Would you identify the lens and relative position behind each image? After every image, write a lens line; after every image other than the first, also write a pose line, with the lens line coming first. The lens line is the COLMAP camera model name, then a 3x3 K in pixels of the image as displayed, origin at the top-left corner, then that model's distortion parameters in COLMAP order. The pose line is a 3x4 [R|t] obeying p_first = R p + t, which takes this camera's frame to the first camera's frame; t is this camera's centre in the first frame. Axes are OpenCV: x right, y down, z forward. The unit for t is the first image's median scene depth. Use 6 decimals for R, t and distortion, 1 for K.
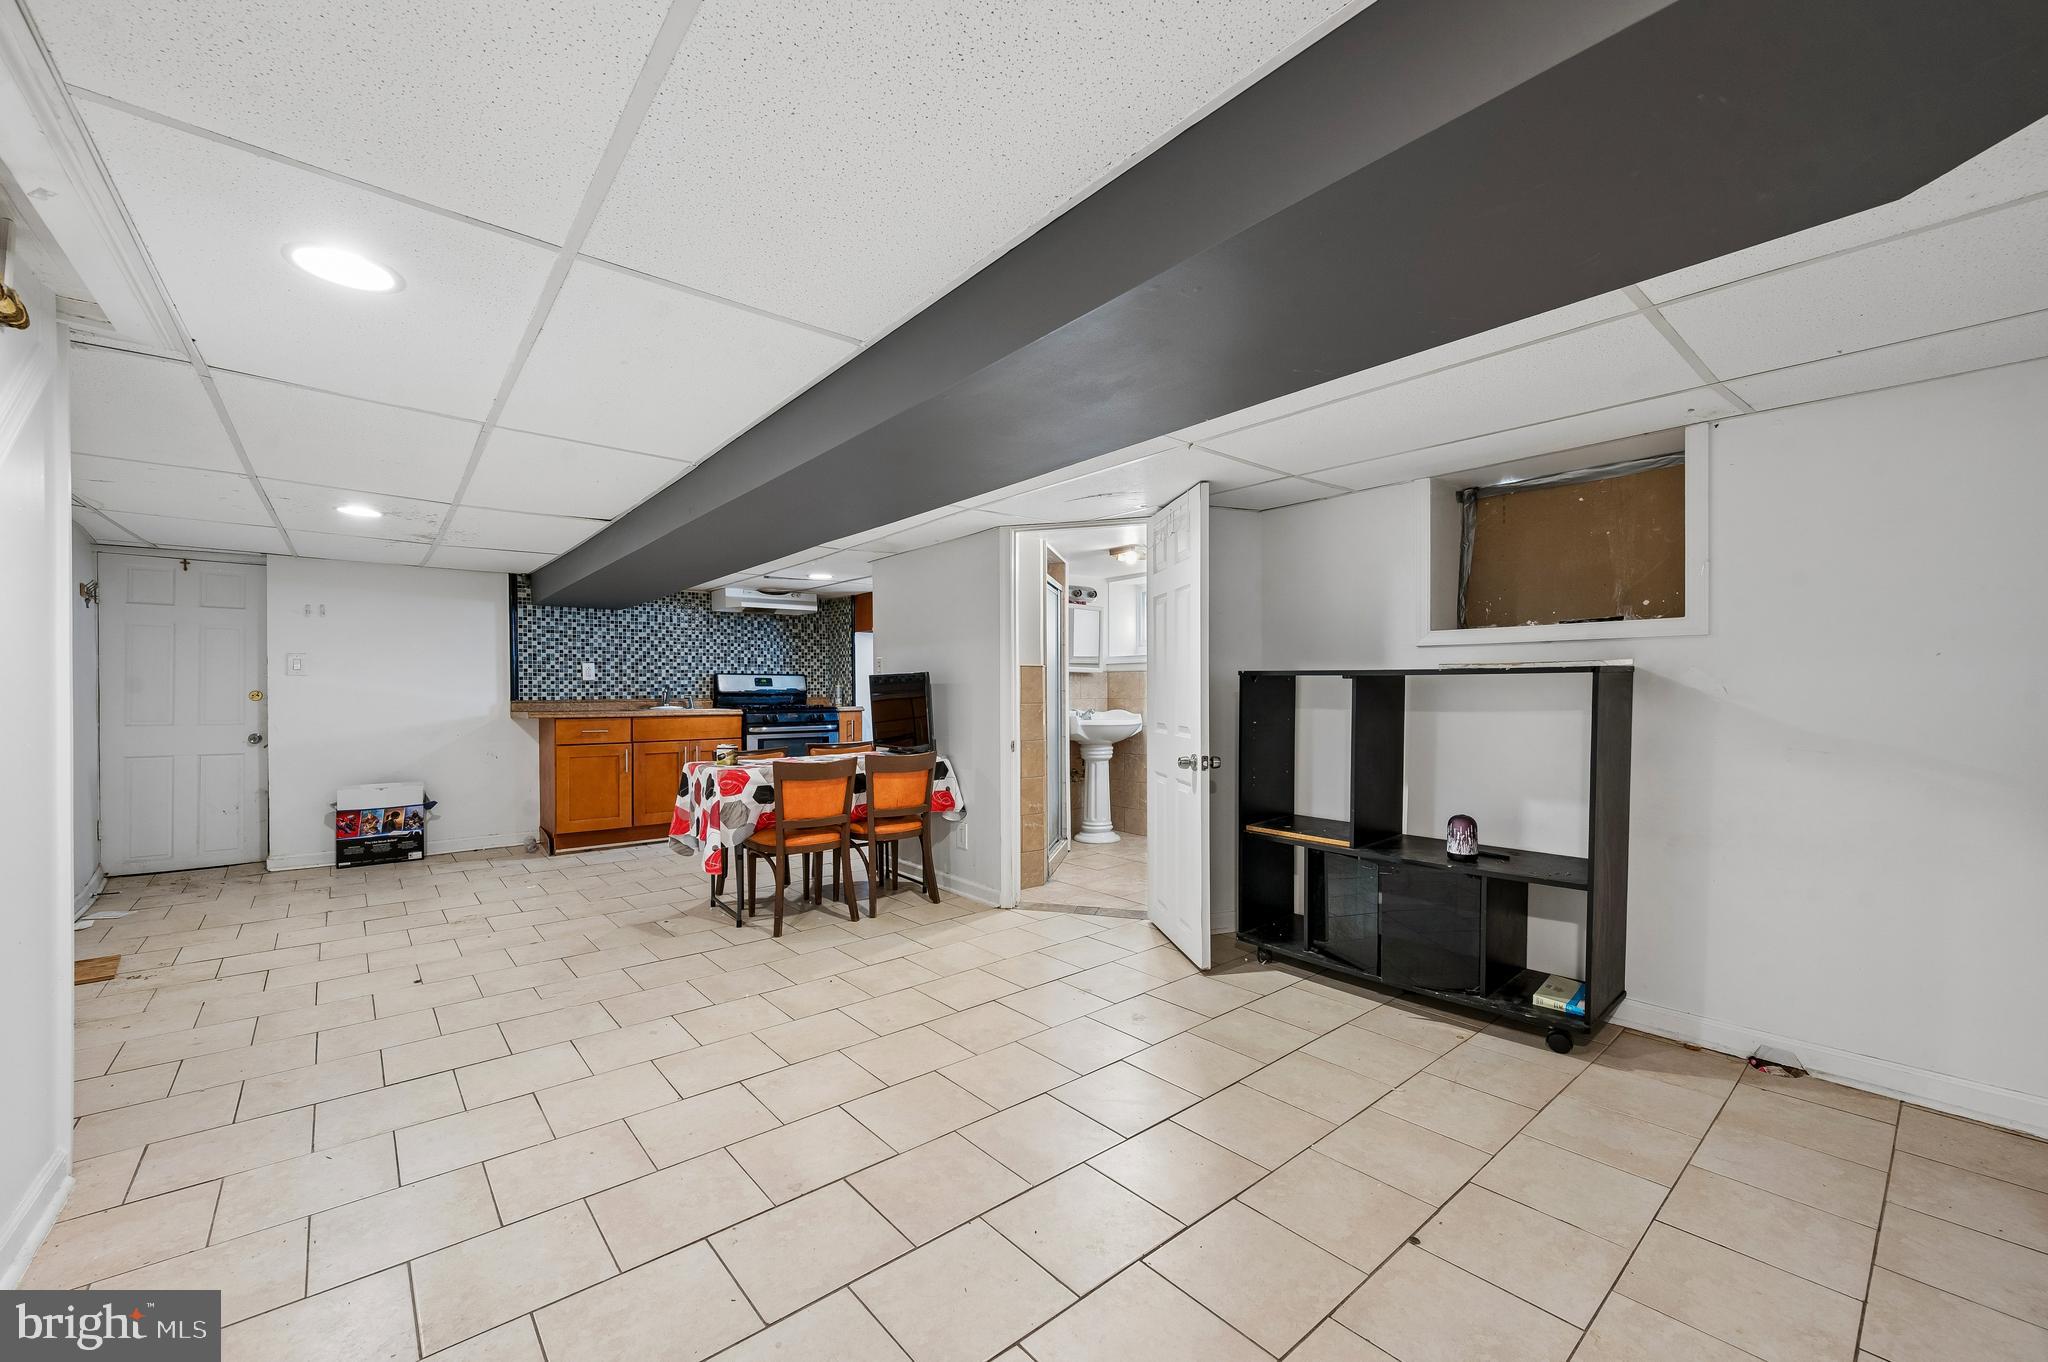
lens RADIAL K [[807.7, 0, 1026.1], [0, 807.7, 693.2], [0, 0, 1]] dist [-0.000250, 0.000000]
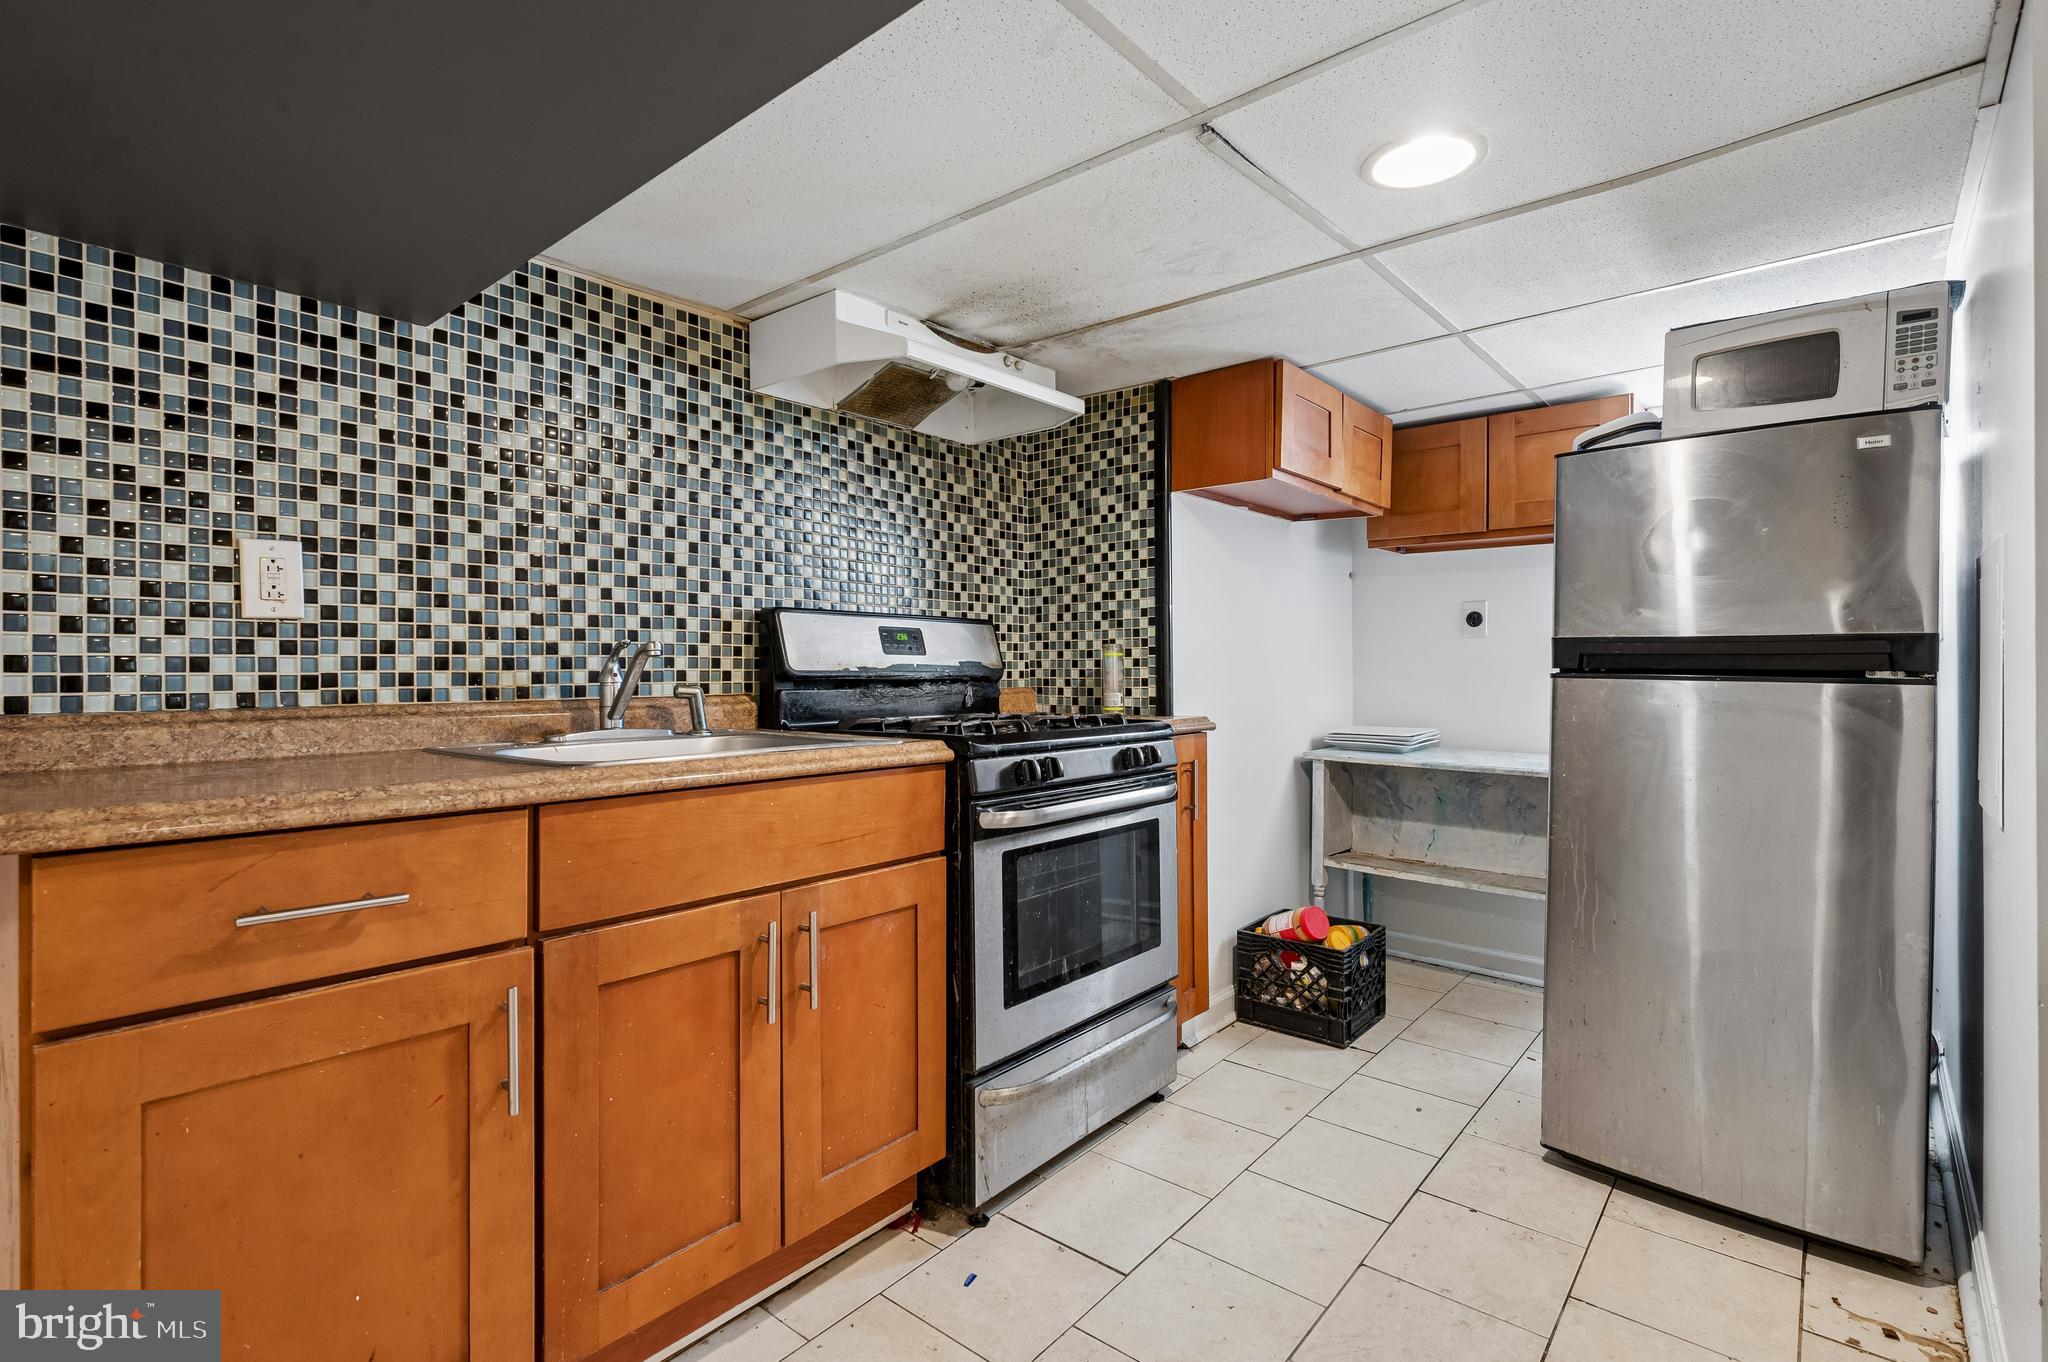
lens RADIAL K [[969.4, 0, 1024.2], [0, 969.4, 671.2], [0, 0, 1]] dist [0.001247, 0.000144]
pose [[0.984307, 0.001677, 0.176458, -0.382989], [-0.001175, 0.999995, -0.002951, -0.001337], [-0.176462, 0.002698, 0.984304, 0.697020]]
